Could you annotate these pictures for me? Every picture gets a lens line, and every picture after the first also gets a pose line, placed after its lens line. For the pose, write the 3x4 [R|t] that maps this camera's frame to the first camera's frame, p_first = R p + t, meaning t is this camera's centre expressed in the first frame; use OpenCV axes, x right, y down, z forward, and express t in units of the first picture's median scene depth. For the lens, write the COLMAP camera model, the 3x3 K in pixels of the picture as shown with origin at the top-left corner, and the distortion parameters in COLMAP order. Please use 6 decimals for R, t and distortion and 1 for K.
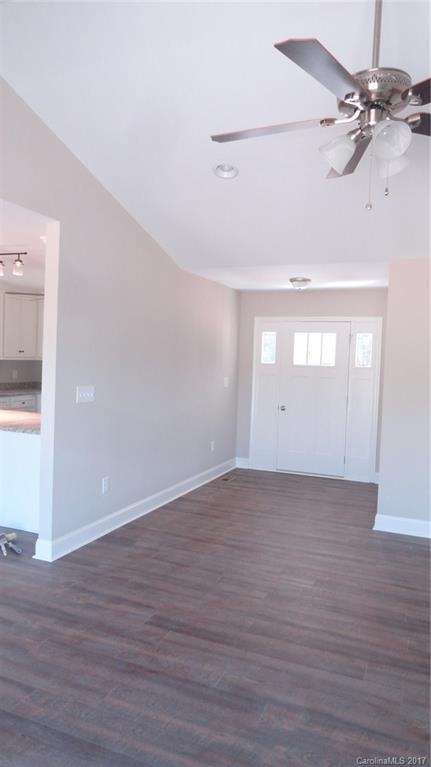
lens RADIAL K [[528.5, 0, 215.5], [0, 528.5, 383.5], [0, 0, 1]] dist [-0.000724, 0.006435]
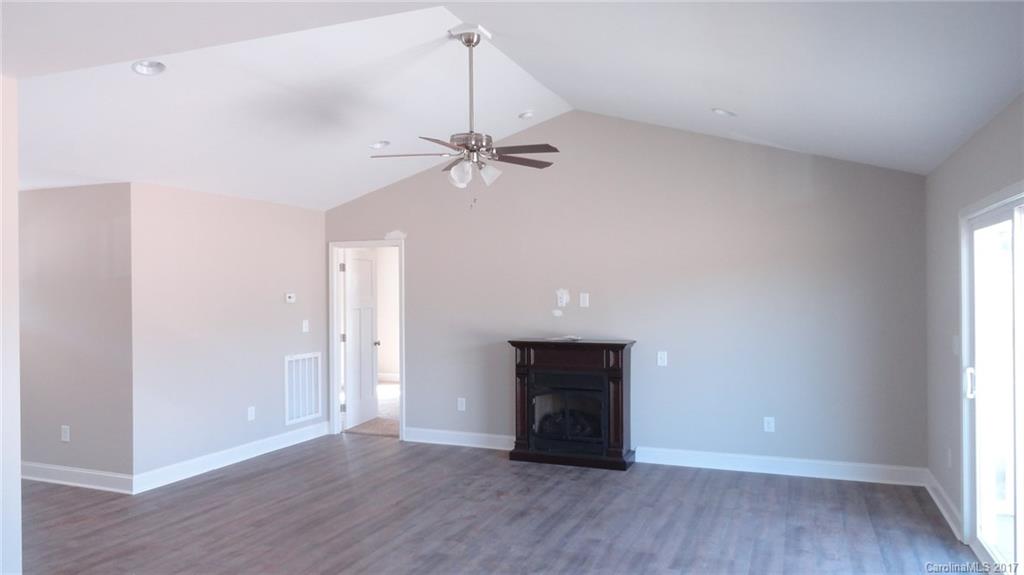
lens RADIAL K [[705.6, 0, 512.0], [0, 705.6, 287.5], [0, 0, 1]] dist [-0.000724, 0.006435]
pose [[-0.009155, -0.032992, 0.999414, -1.470156], [0.052243, 0.998075, 0.033426, -0.110618], [-0.998592, 0.052519, -0.007413, 0.676401]]
